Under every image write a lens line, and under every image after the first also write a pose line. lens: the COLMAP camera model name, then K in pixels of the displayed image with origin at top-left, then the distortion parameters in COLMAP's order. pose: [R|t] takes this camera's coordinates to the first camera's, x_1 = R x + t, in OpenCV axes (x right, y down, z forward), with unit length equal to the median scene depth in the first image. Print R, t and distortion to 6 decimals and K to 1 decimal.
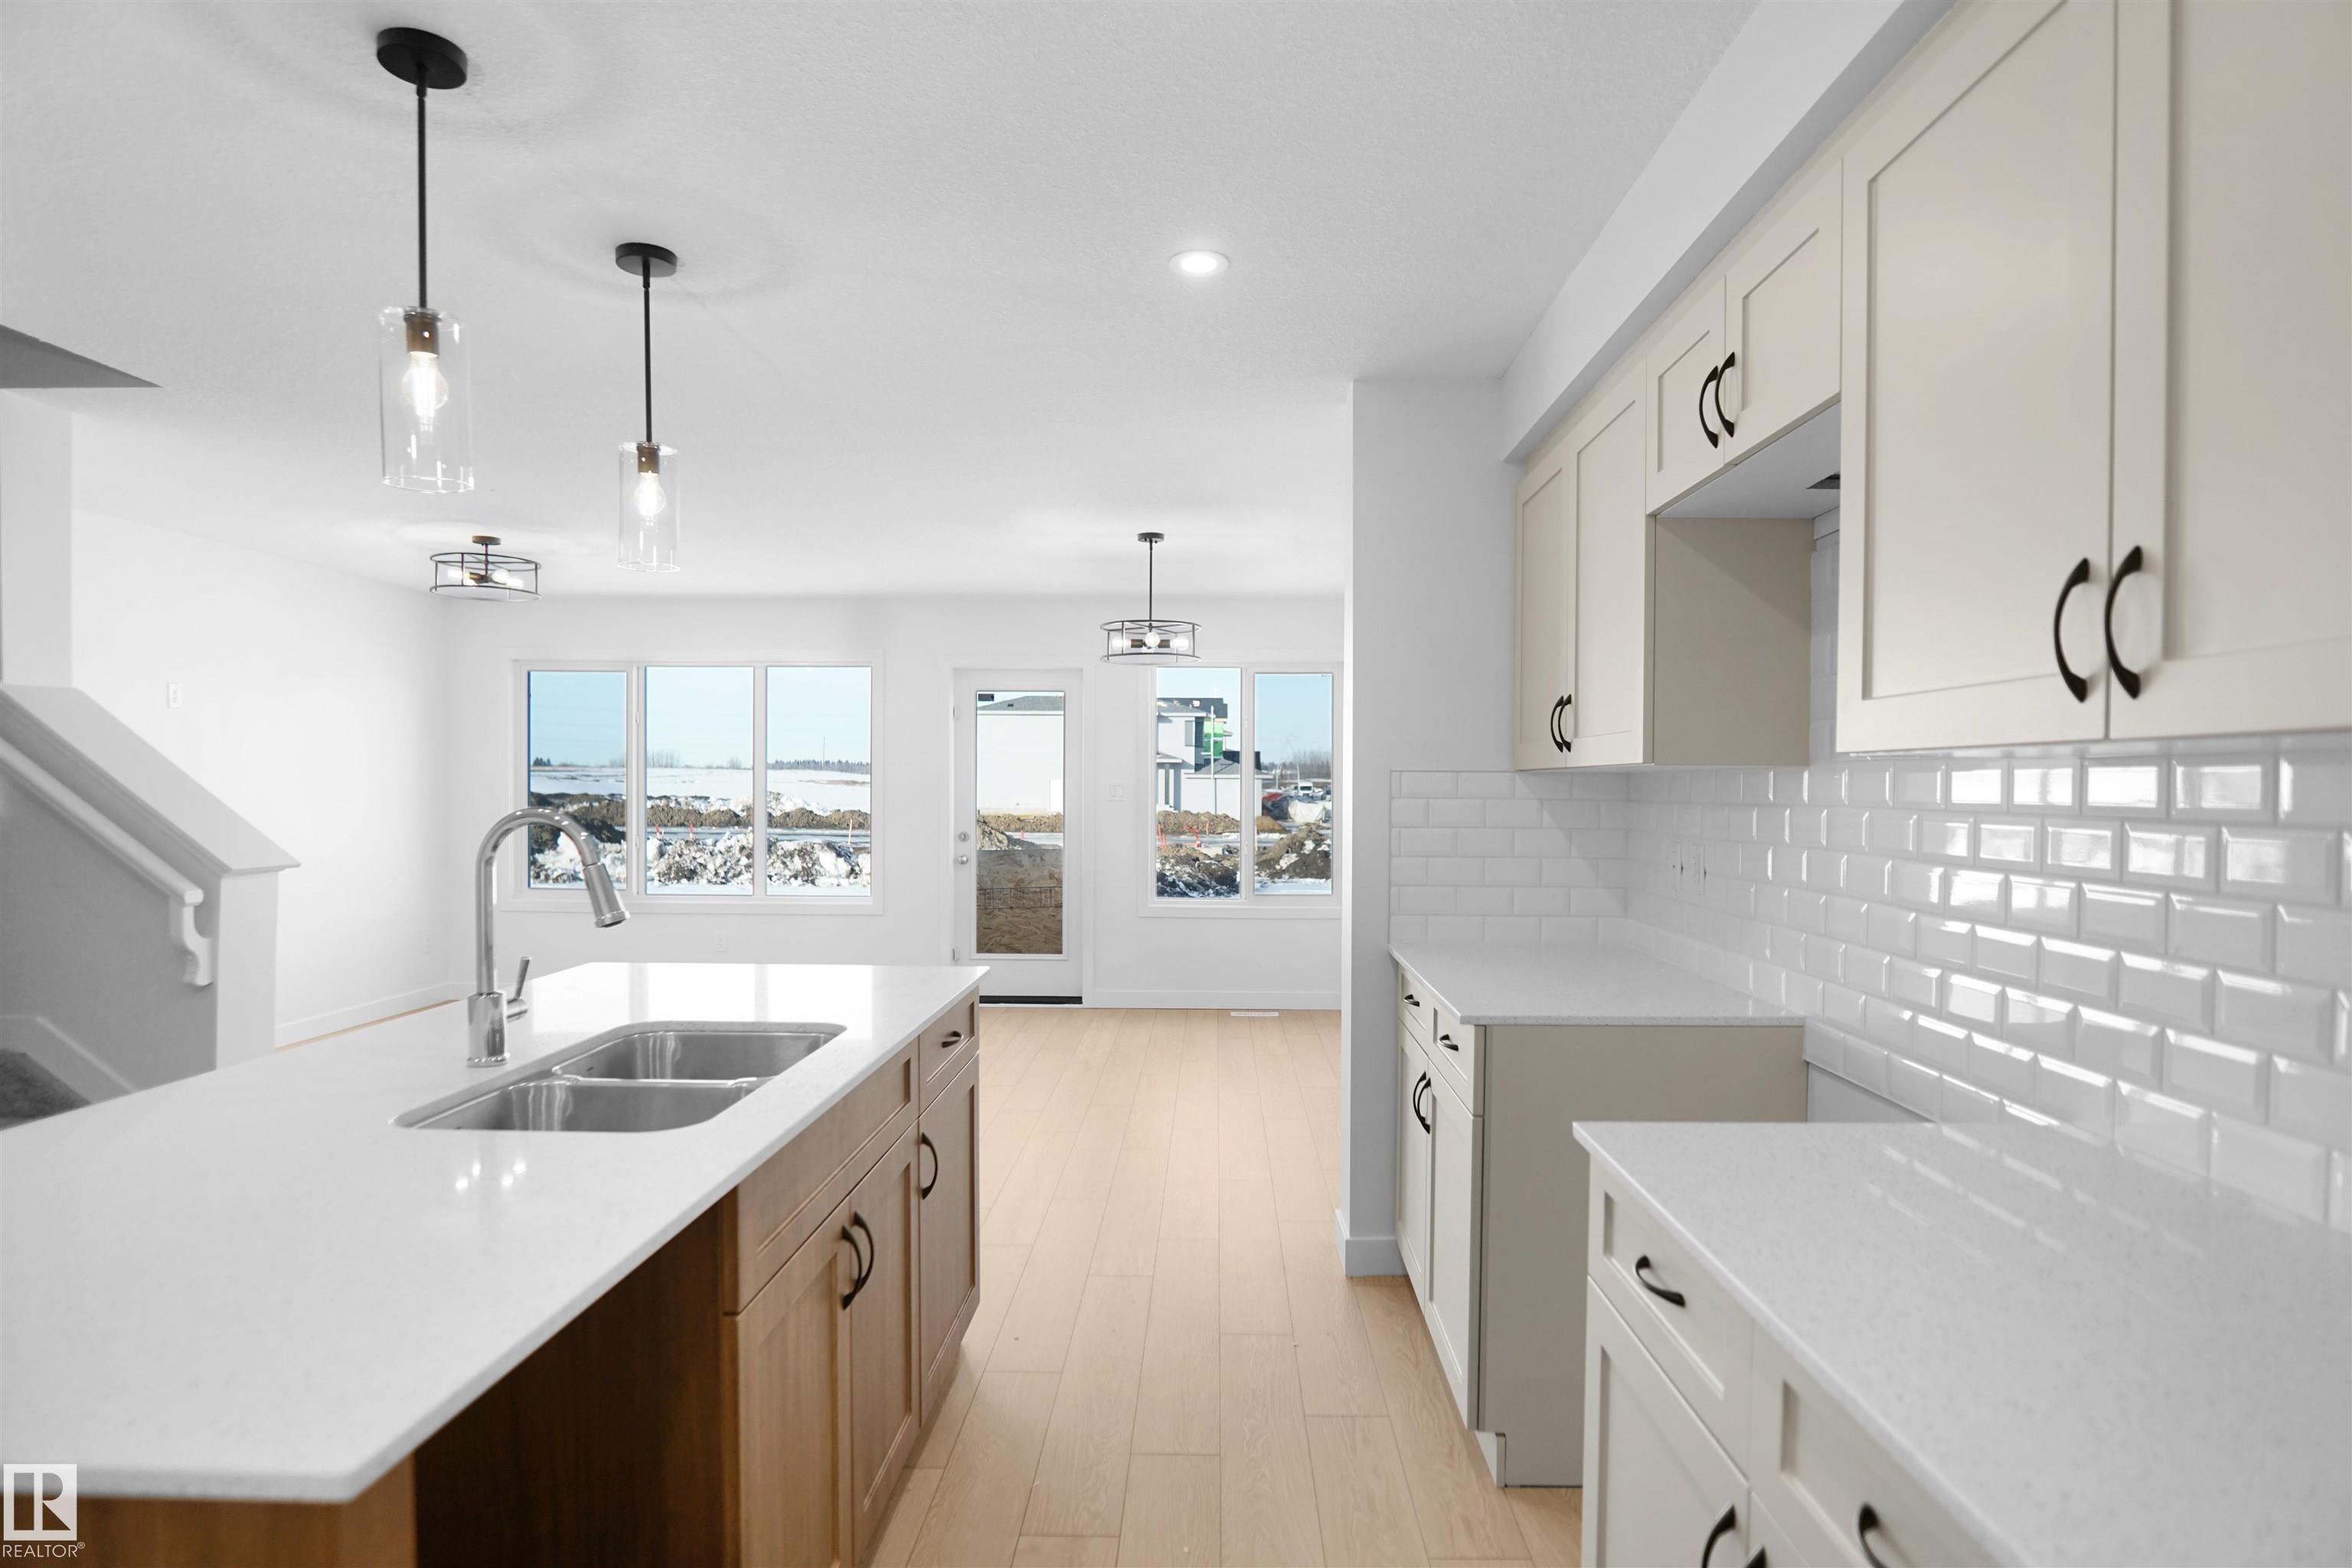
lens RADIAL K [[1281.2, 0, 1188.4], [0, 1281.2, 806.5], [0, 0, 1]] dist [-0.028579, 0.004427]
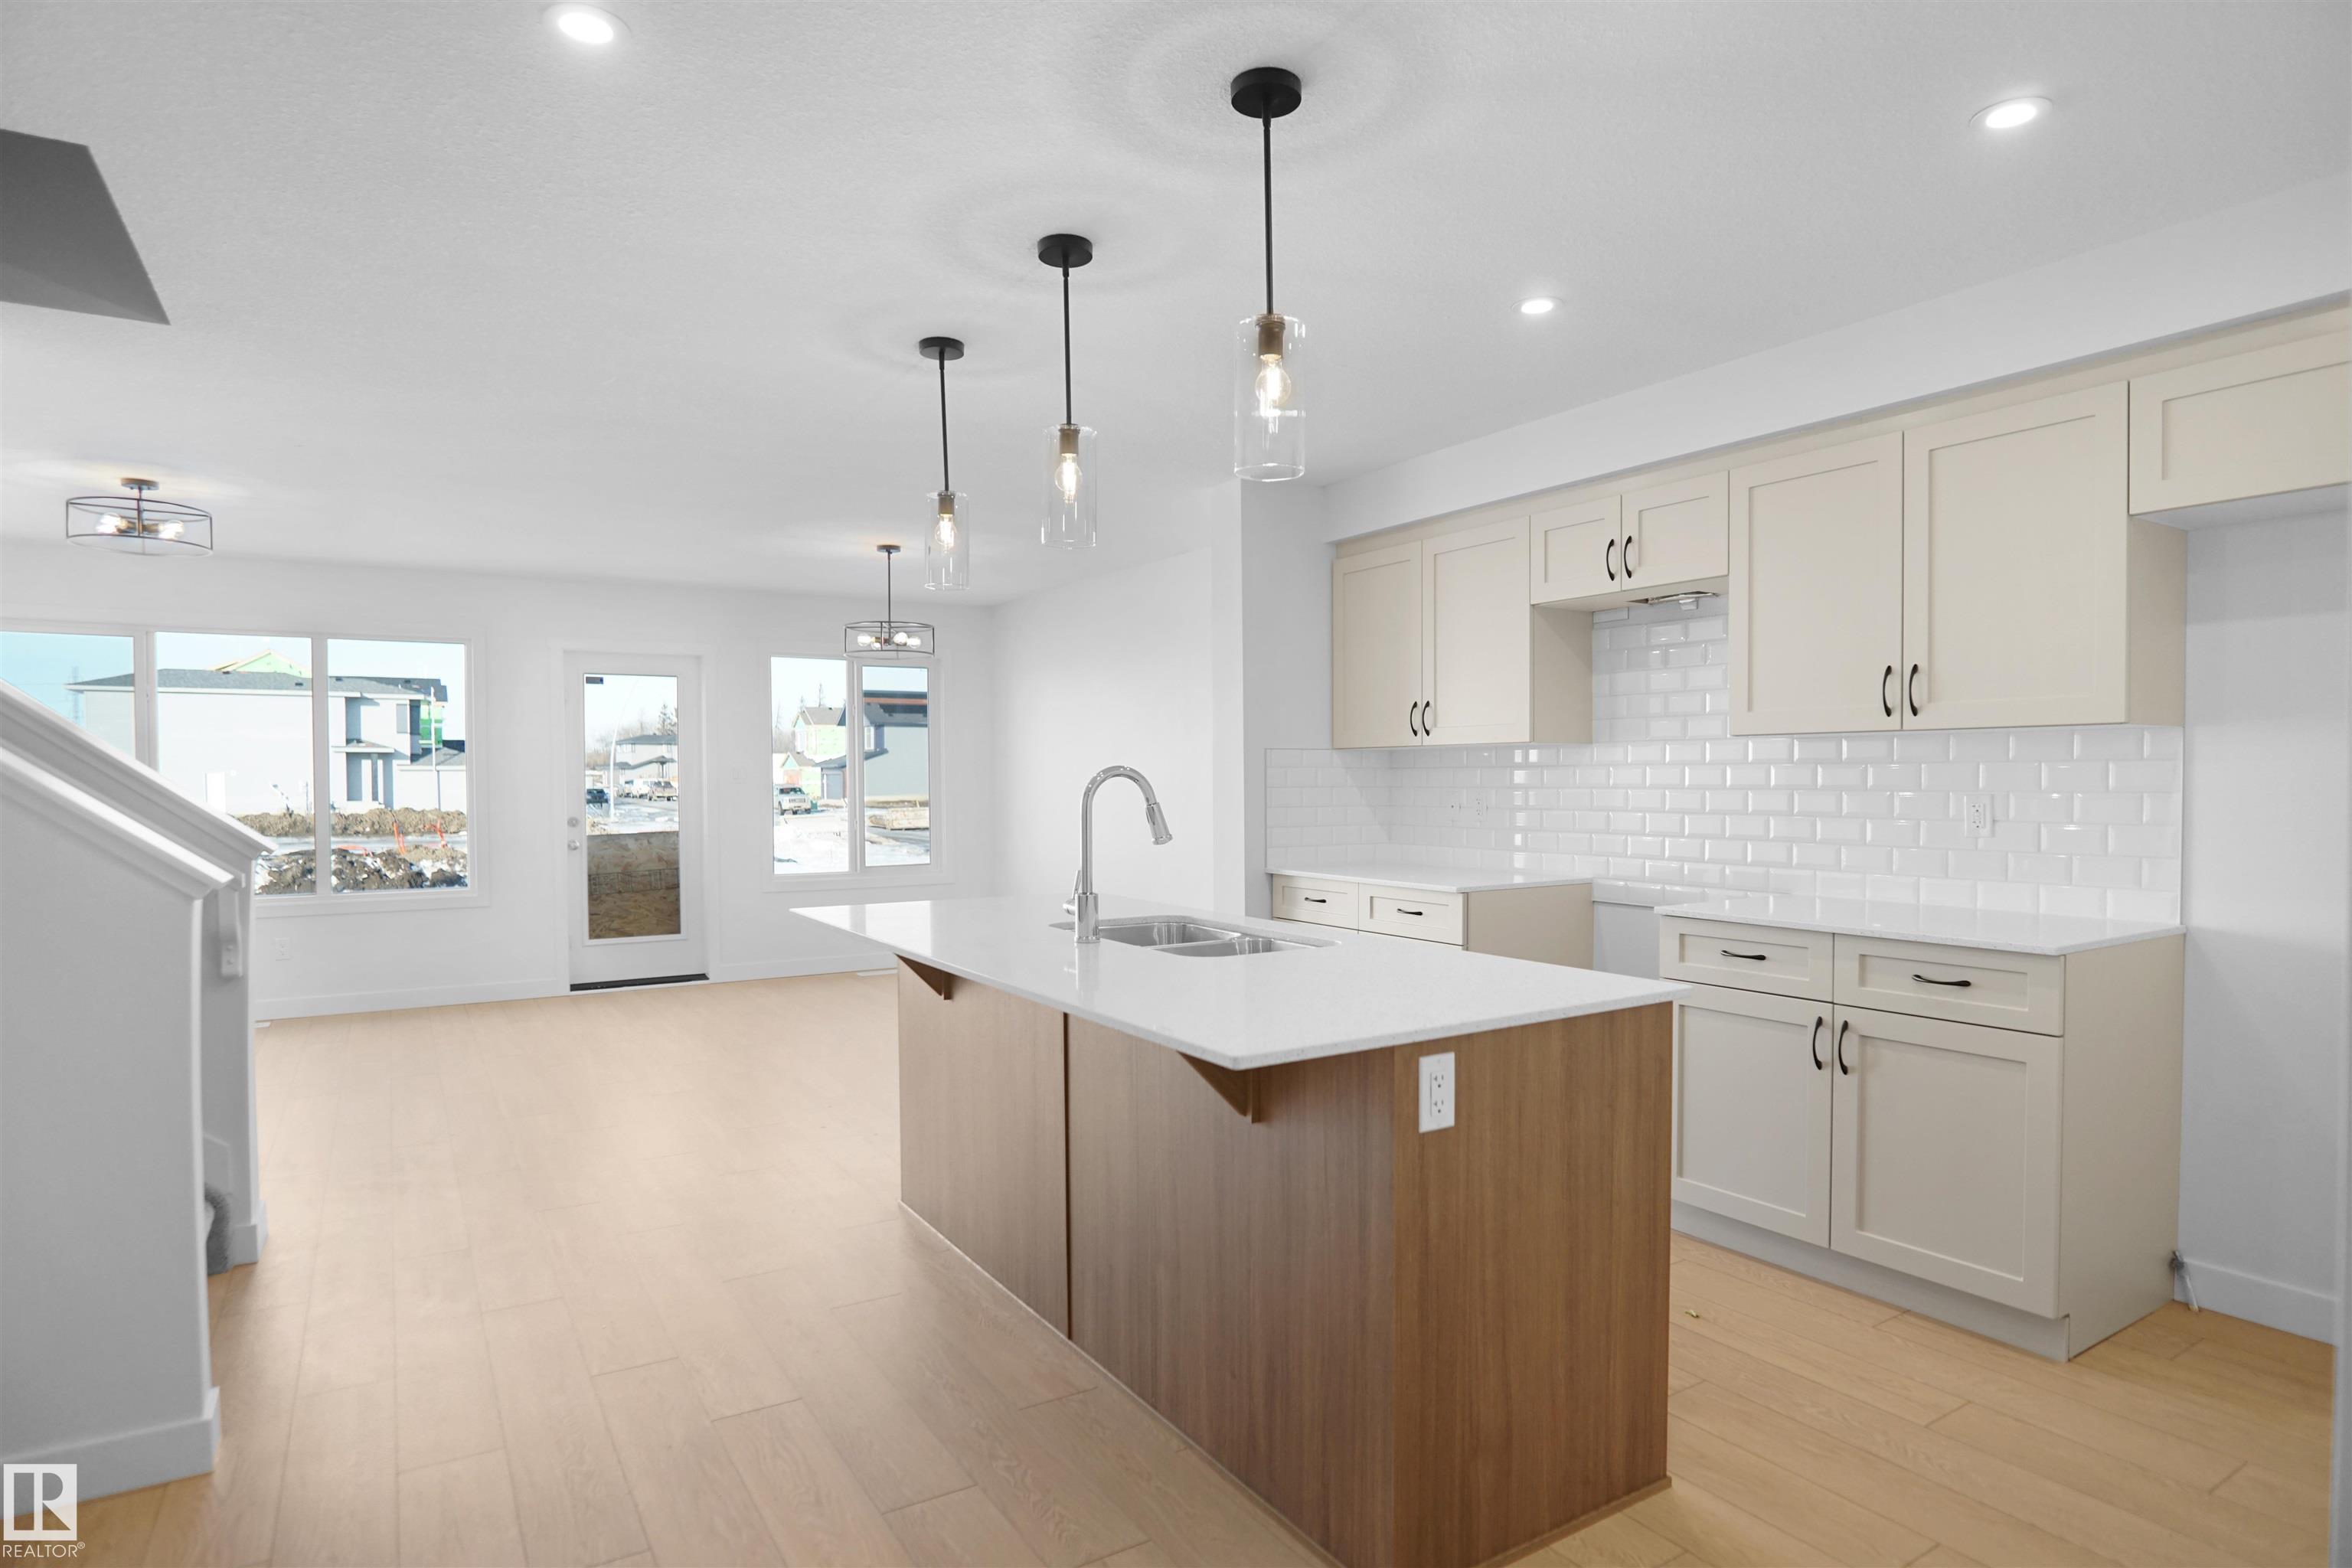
lens RADIAL K [[1281.2, 0, 1193.9], [0, 1281.2, 795.0], [0, 0, 1]] dist [-0.028579, 0.004427]
pose [[0.829788, -0.017858, 0.557793, -0.445140], [0.018648, 0.999817, 0.004268, 0.010542], [-0.557767, 0.006860, 0.829969, -0.101460]]
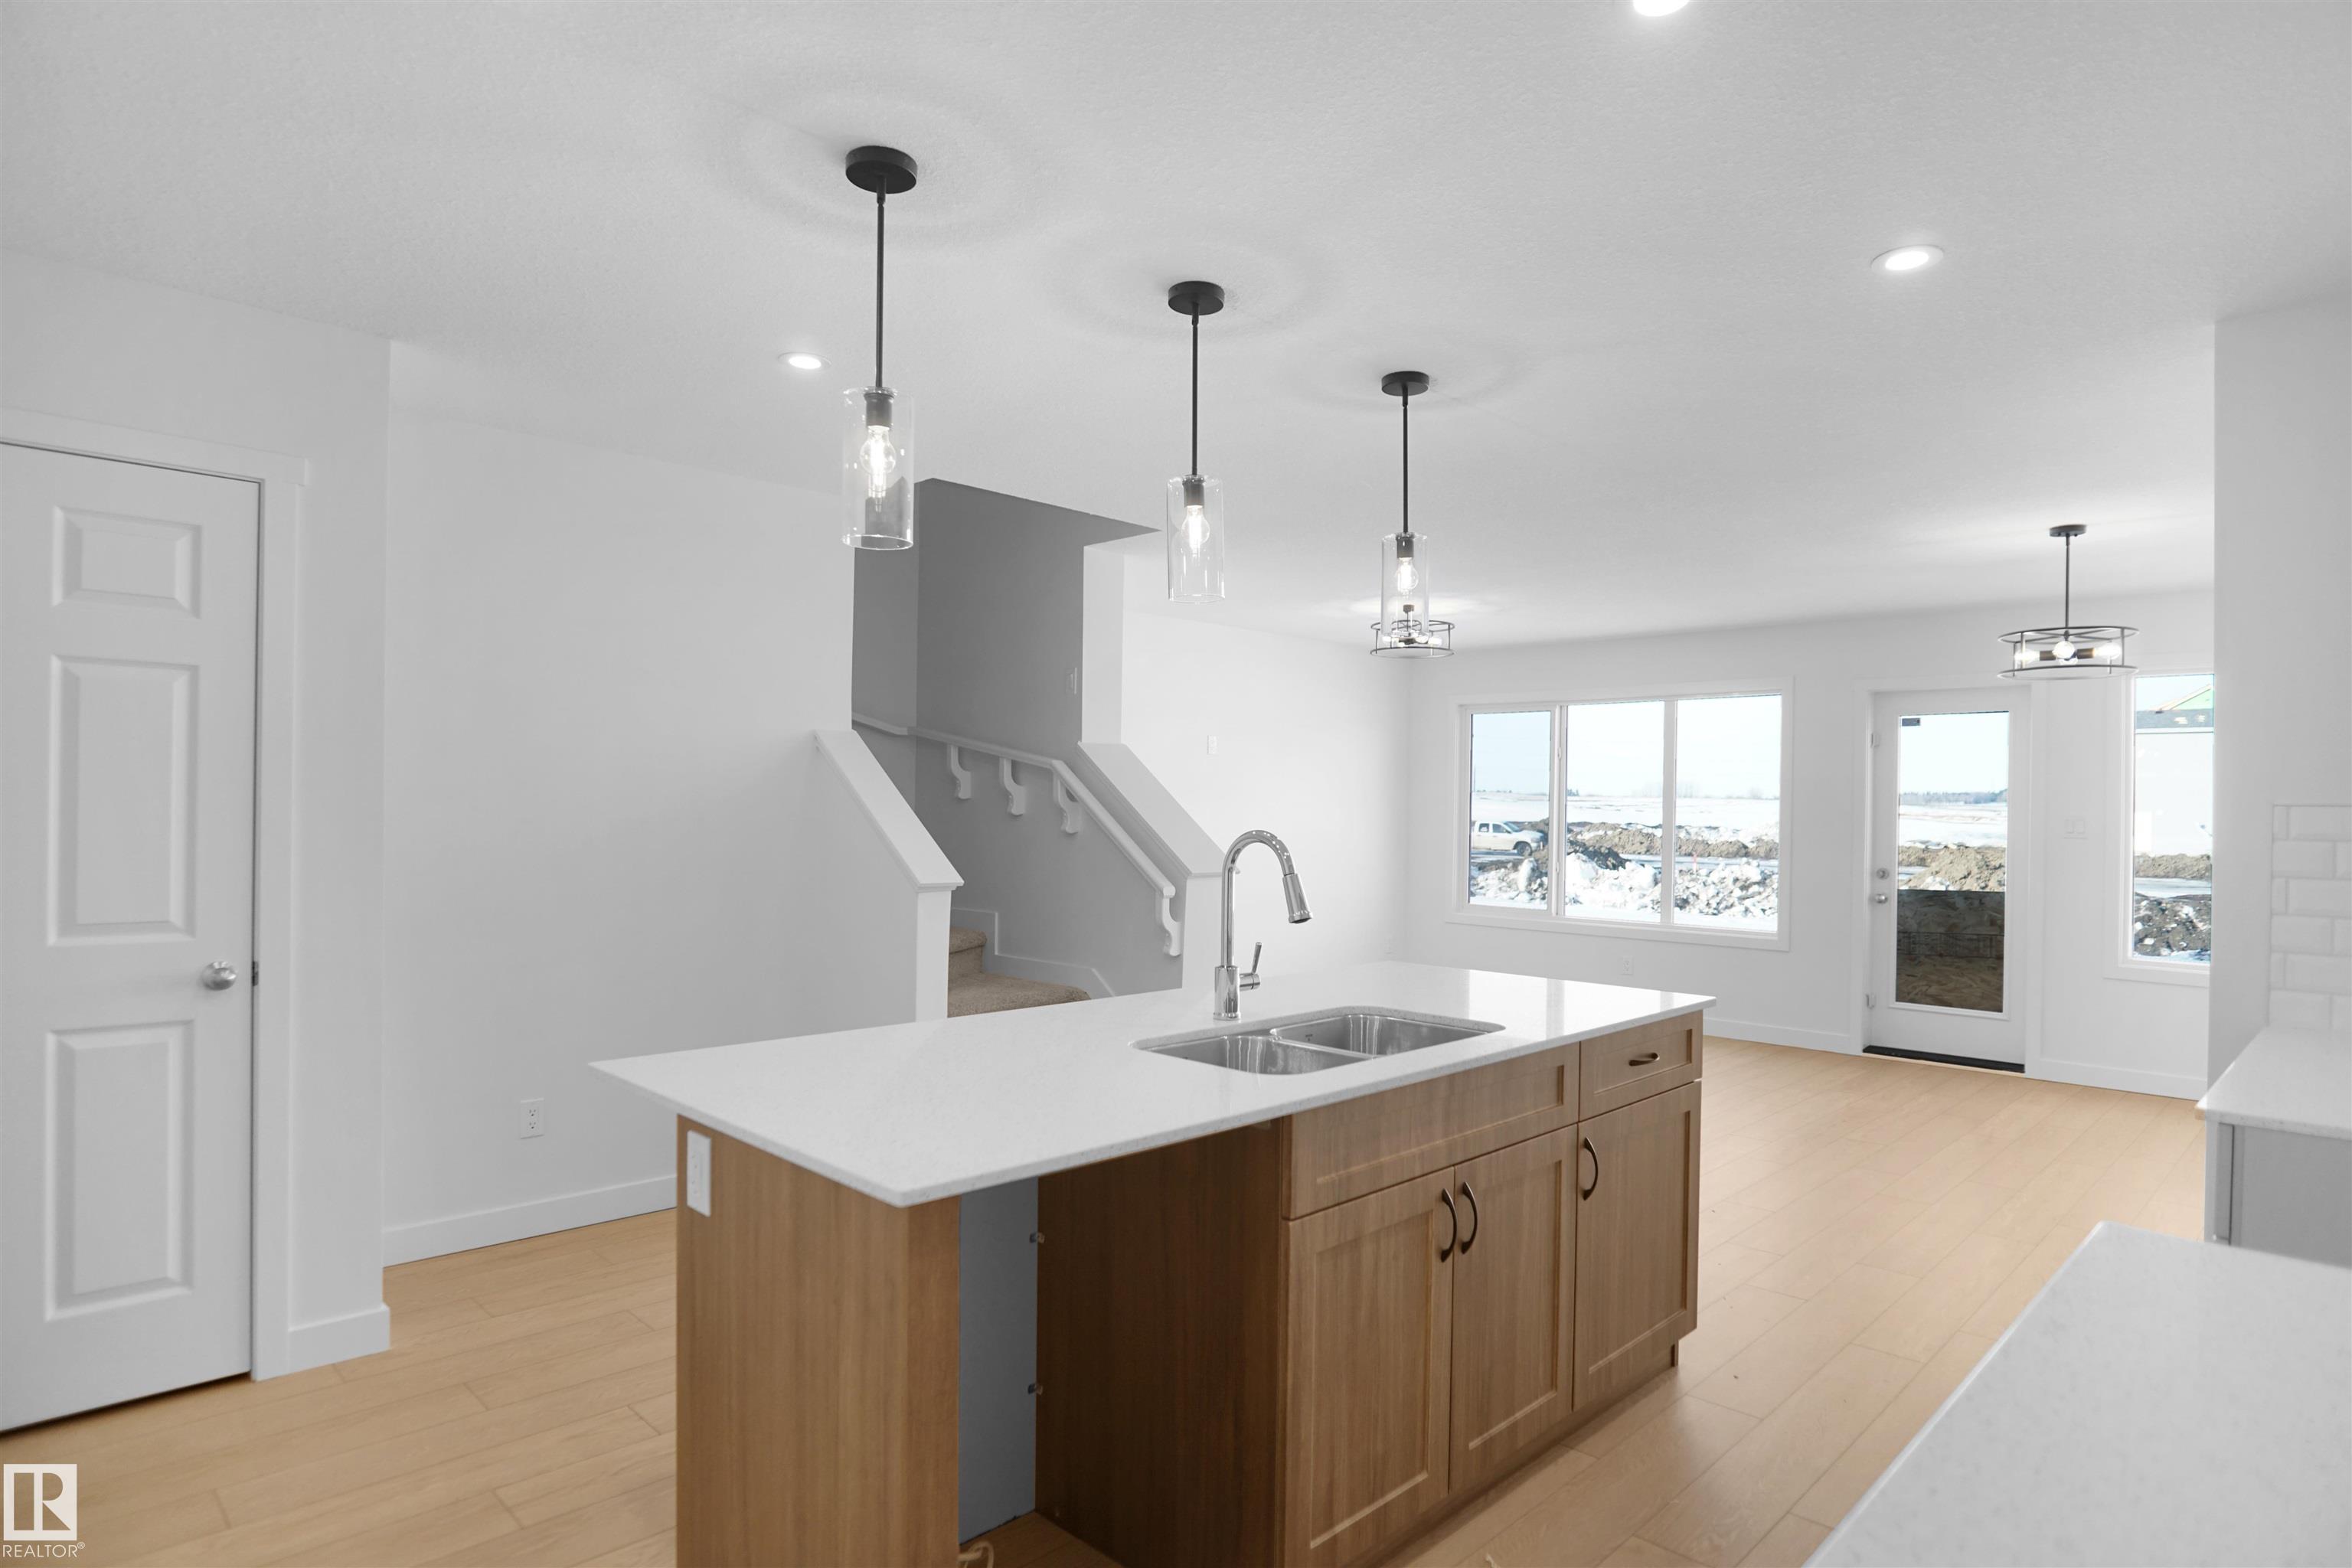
lens RADIAL K [[1281.2, 0, 1196.1], [0, 1281.2, 802.5], [0, 0, 1]] dist [-0.028579, 0.004427]
pose [[0.727883, 0.002513, -0.685696, 0.126481], [-0.020809, 0.999614, -0.018426, -0.000819], [0.685385, 0.027680, 0.727654, -0.008628]]
